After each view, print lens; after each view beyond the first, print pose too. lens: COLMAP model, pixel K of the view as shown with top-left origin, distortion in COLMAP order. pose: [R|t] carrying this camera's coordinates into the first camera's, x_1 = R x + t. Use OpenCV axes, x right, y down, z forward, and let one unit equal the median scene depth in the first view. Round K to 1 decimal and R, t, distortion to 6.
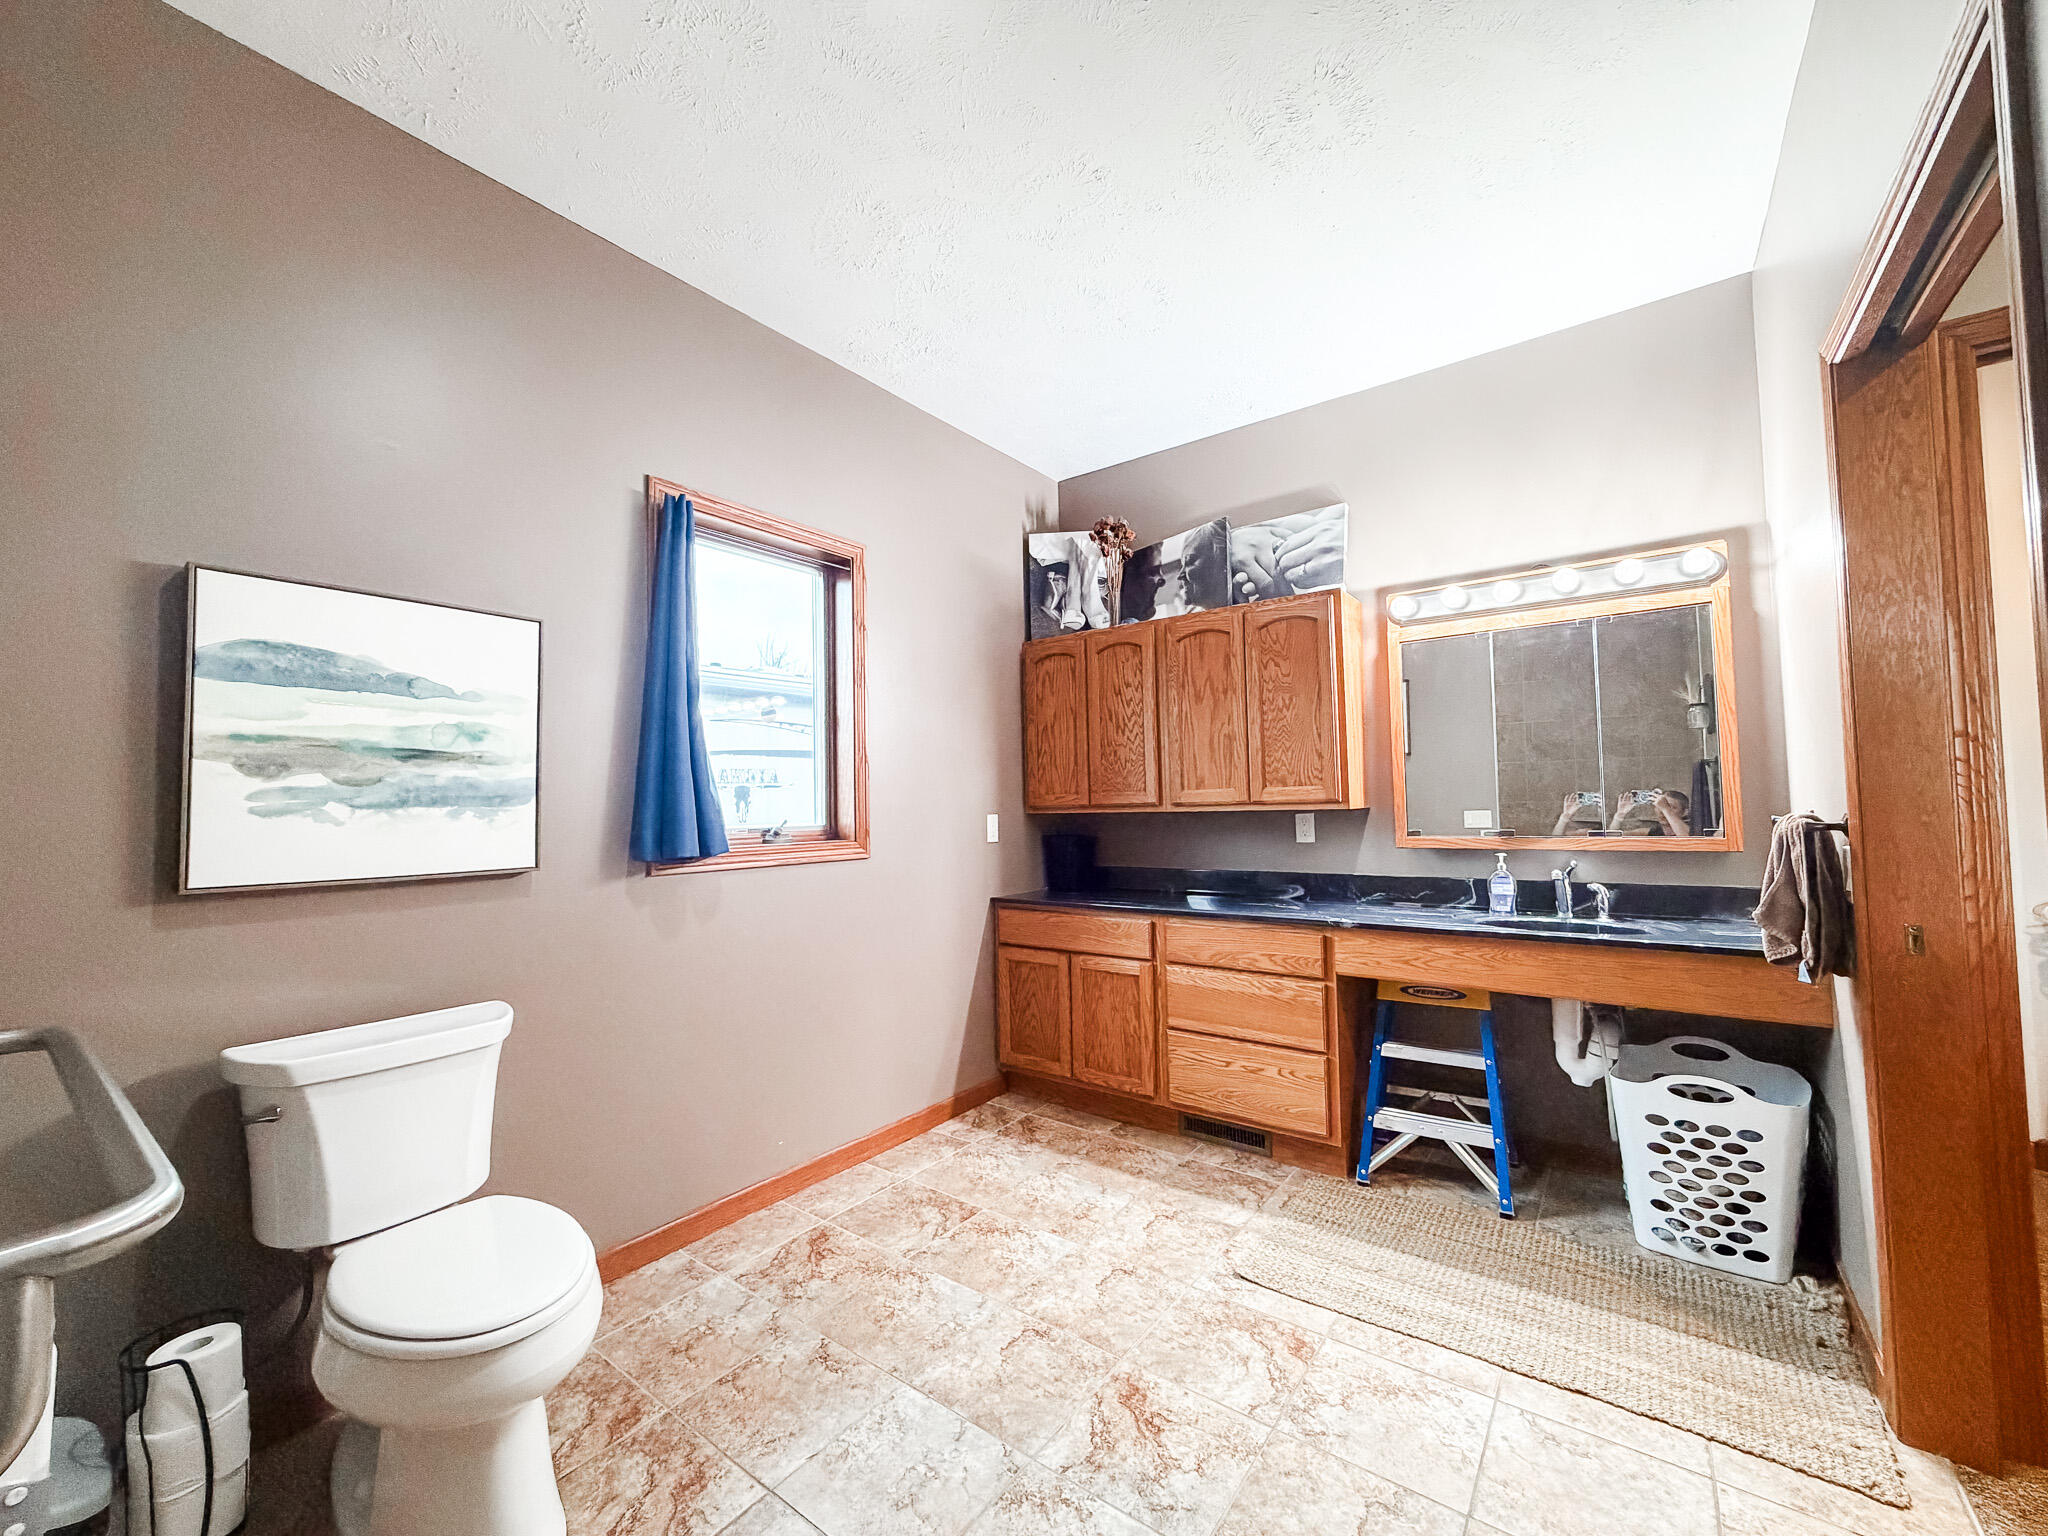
lens RADIAL K [[811.5, 0, 1019.8], [0, 811.5, 773.8], [0, 0, 1]] dist [-0.002010, 0.000365]
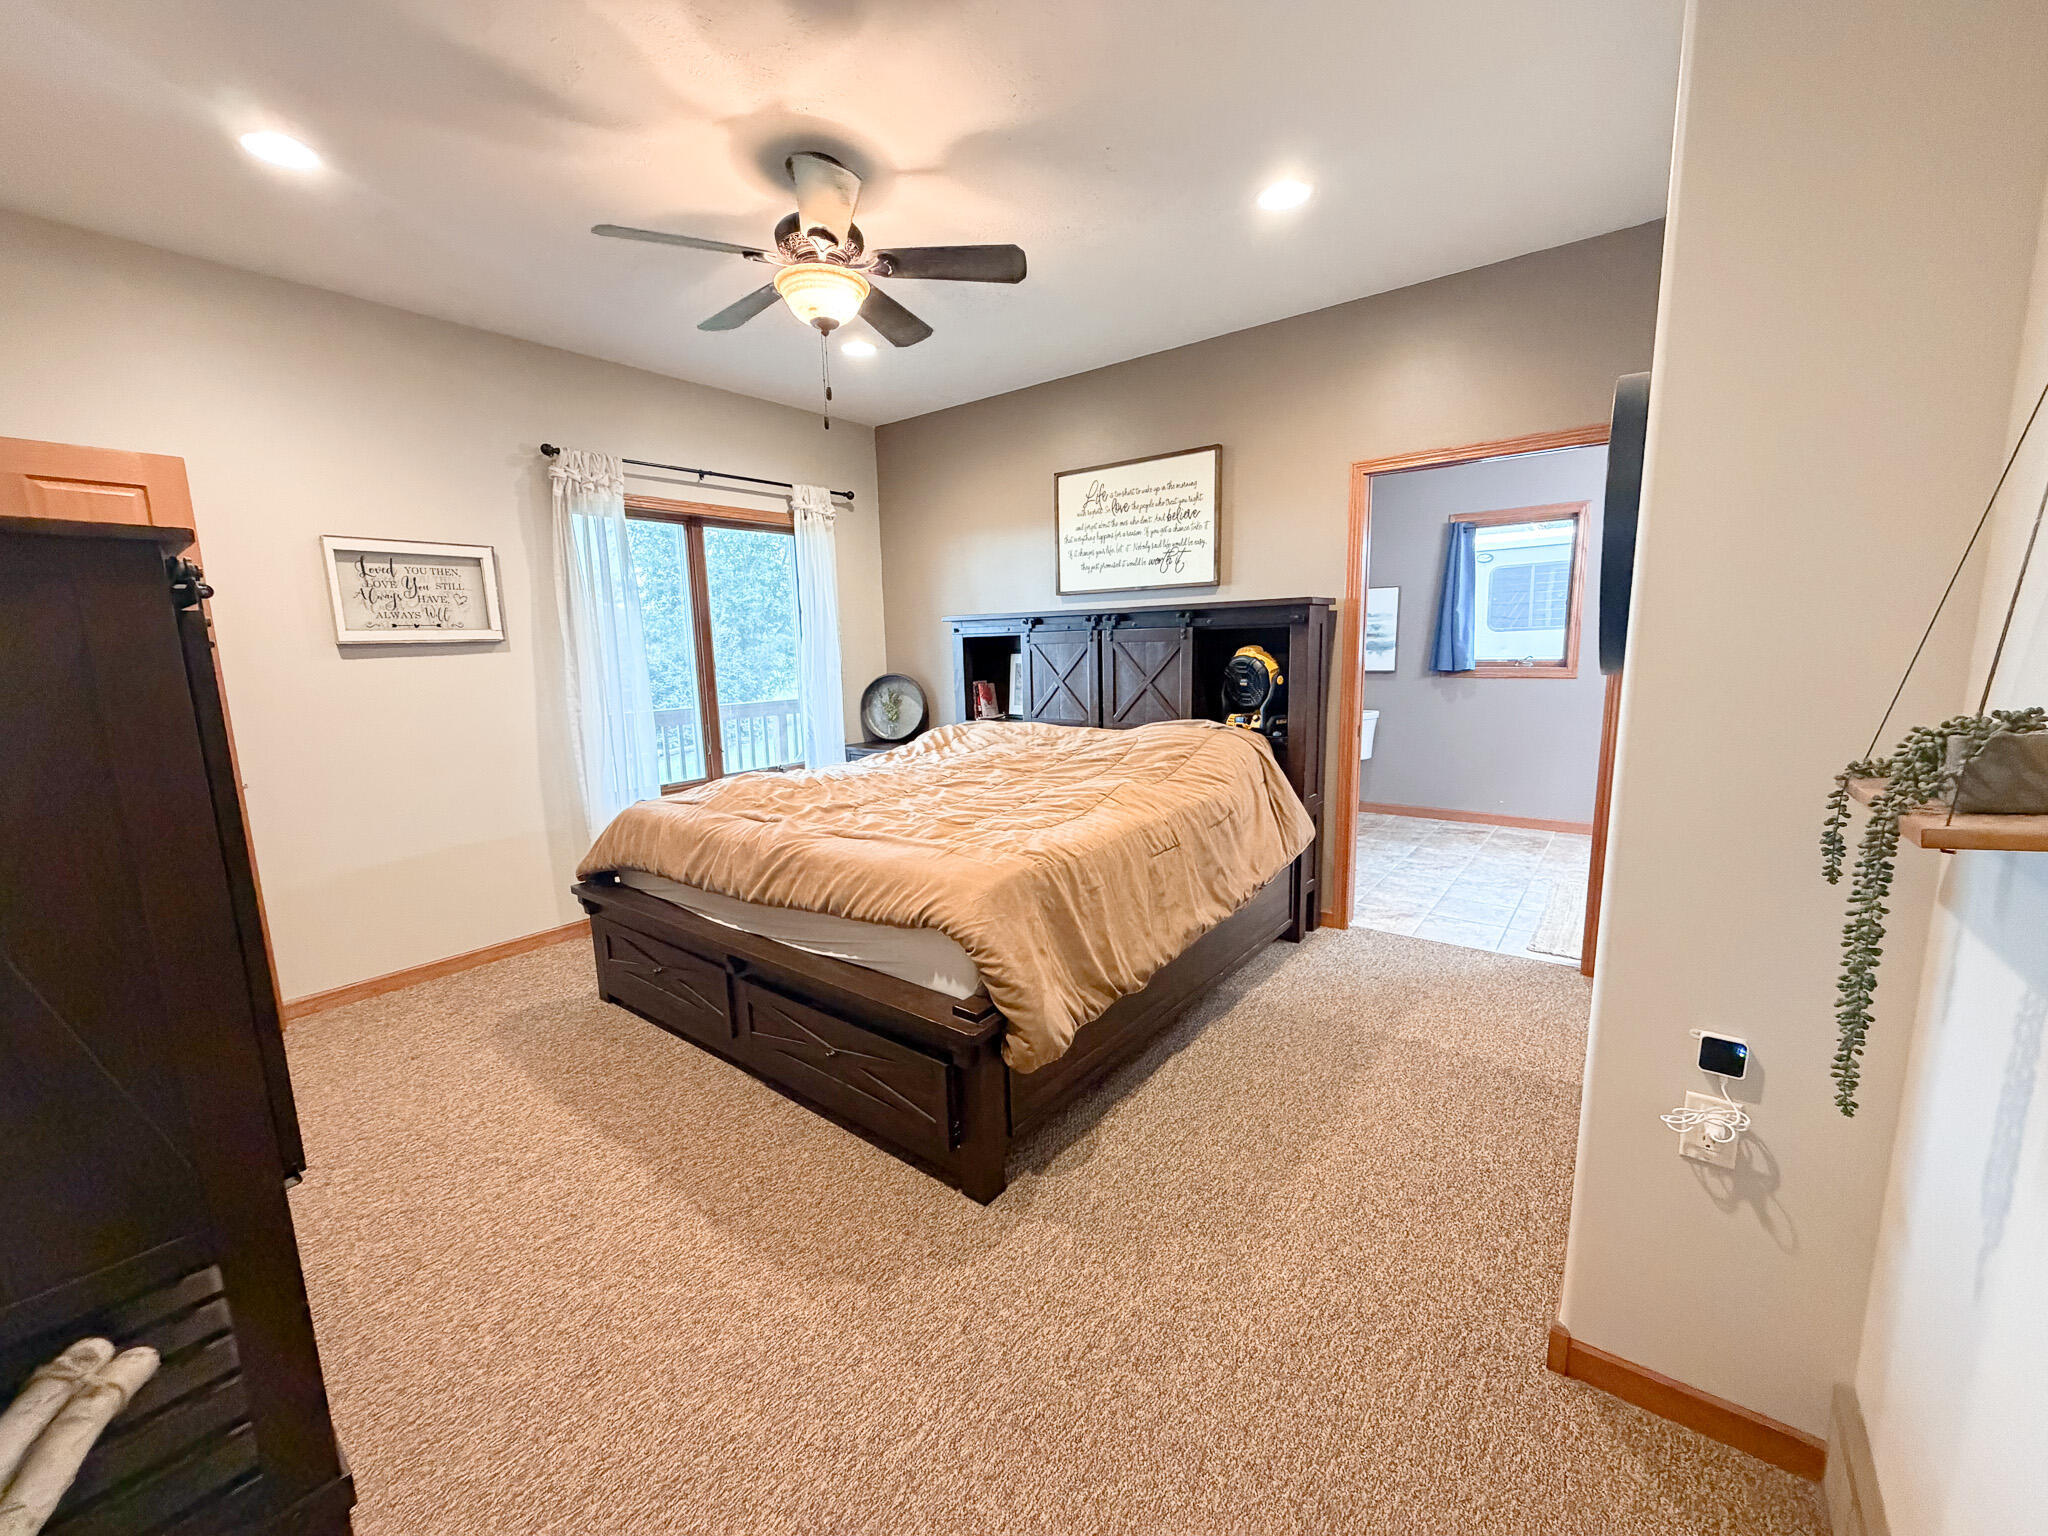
lens RADIAL K [[811.5, 0, 1019.8], [0, 811.5, 773.8], [0, 0, 1]] dist [-0.002010, 0.000365]
pose [[-0.009550, 0.176101, -0.984326, 1.672212], [0.066360, 0.982312, 0.175097, -0.087669], [0.997750, -0.063648, -0.021068, -0.240294]]
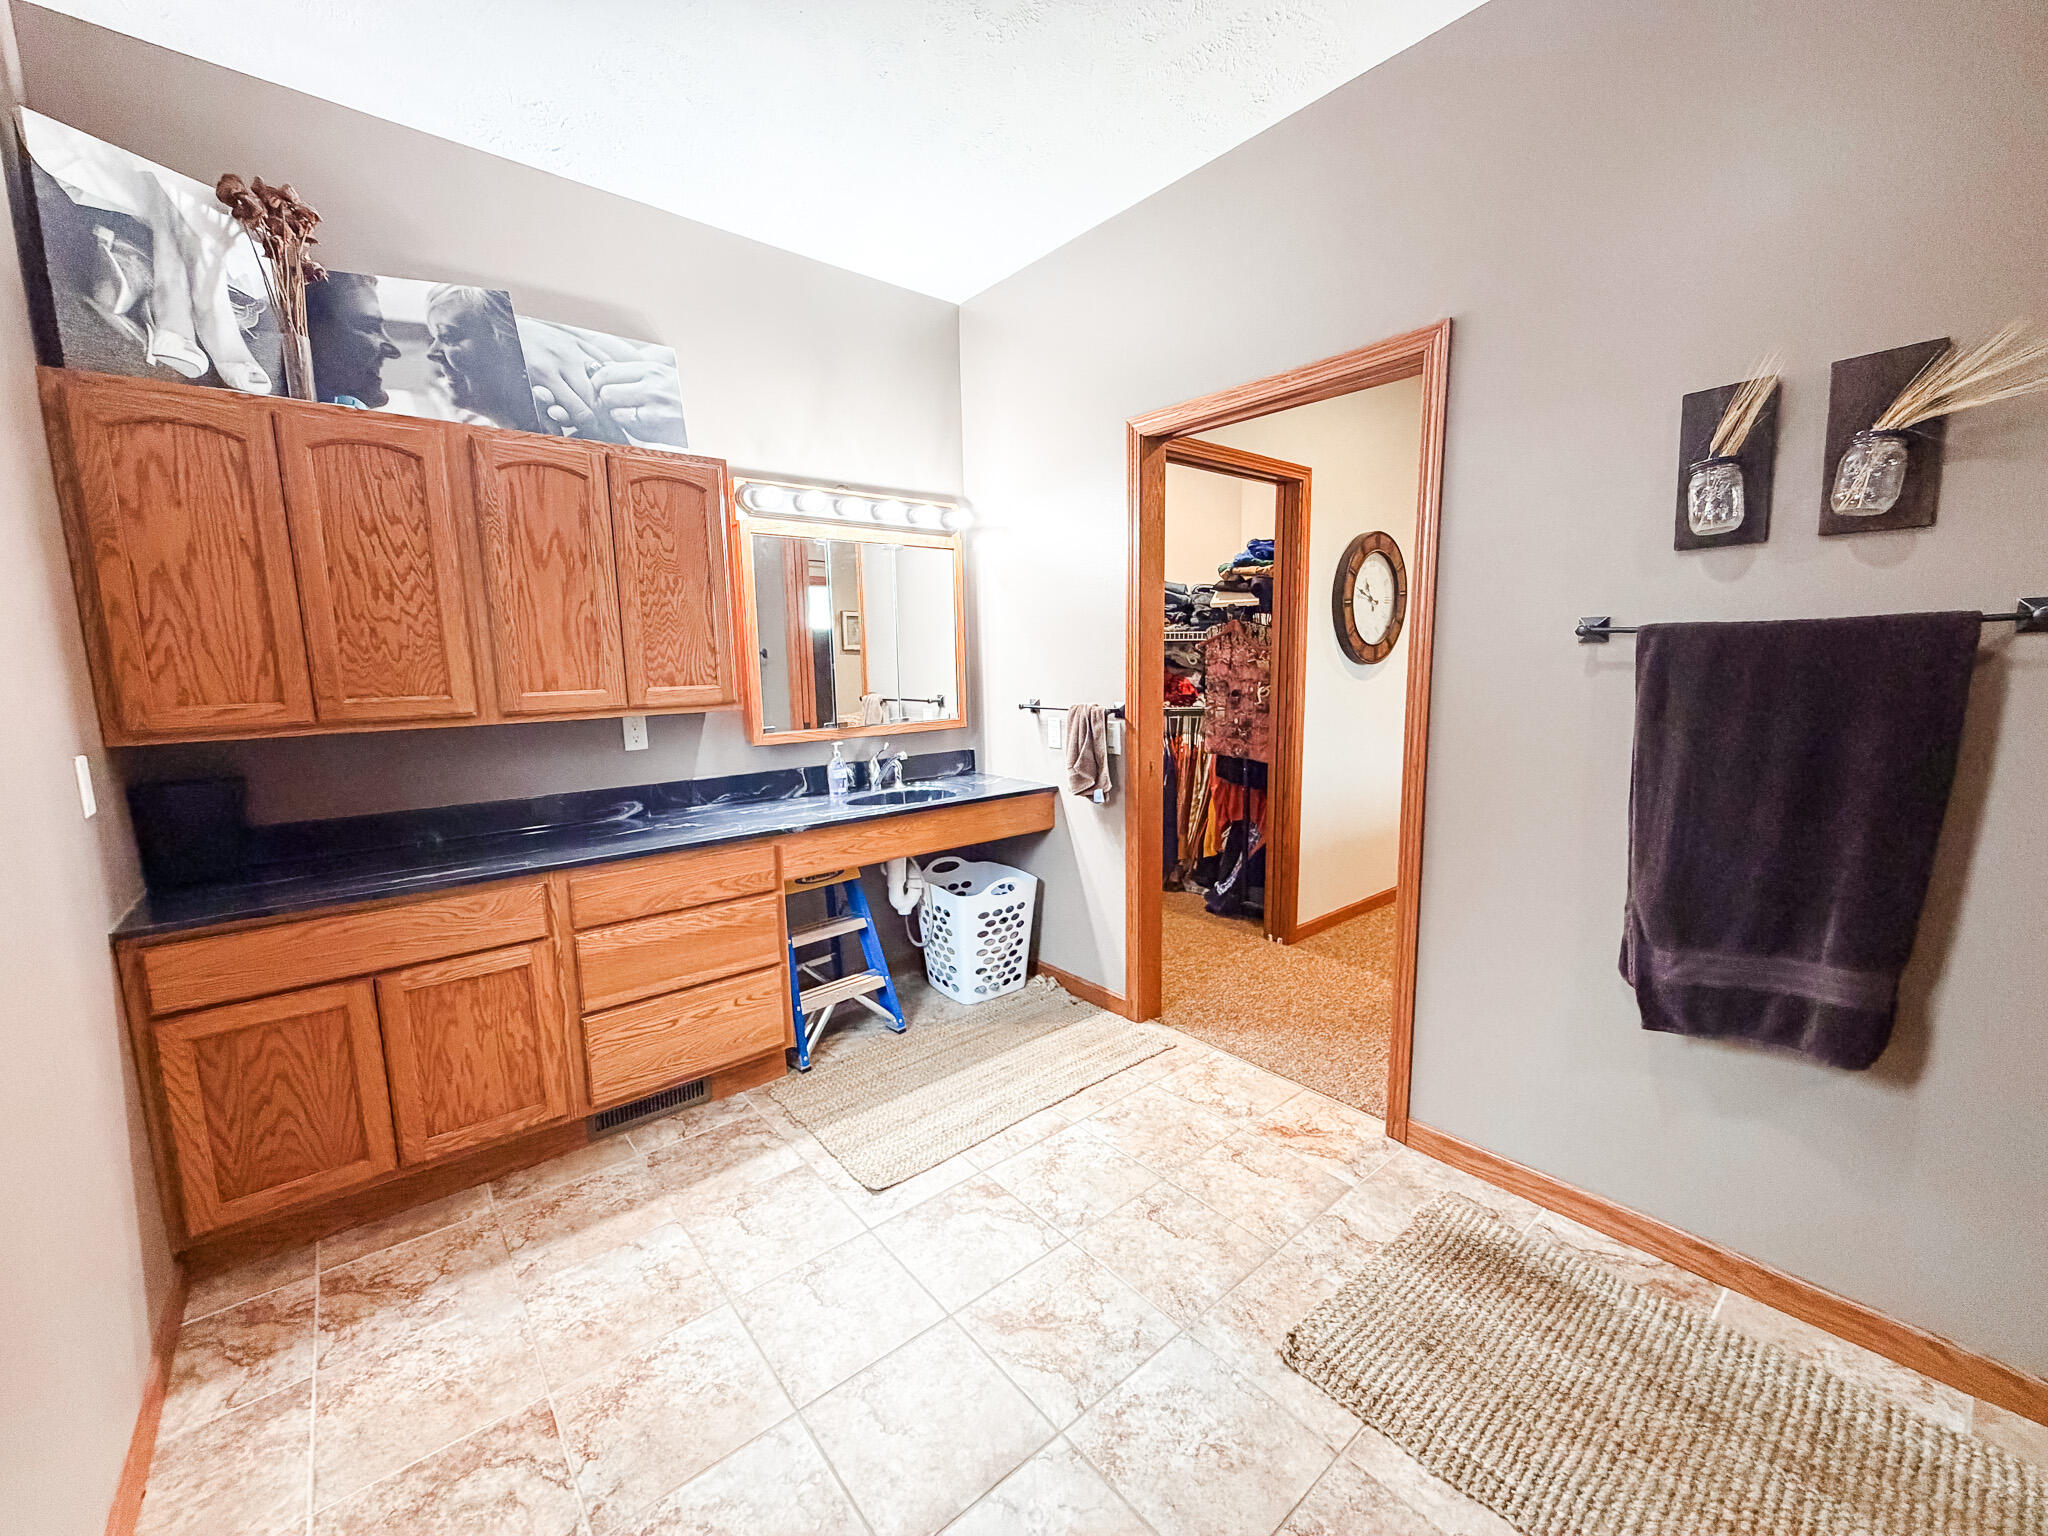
lens RADIAL K [[811.5, 0, 1019.8], [0, 811.5, 773.8], [0, 0, 1]] dist [-0.002010, 0.000365]
pose [[0.222972, -0.127293, 0.966478, -0.422915], [-0.026864, 0.990259, 0.136622, -0.019498], [-0.974455, -0.056426, 0.217380, 0.465489]]
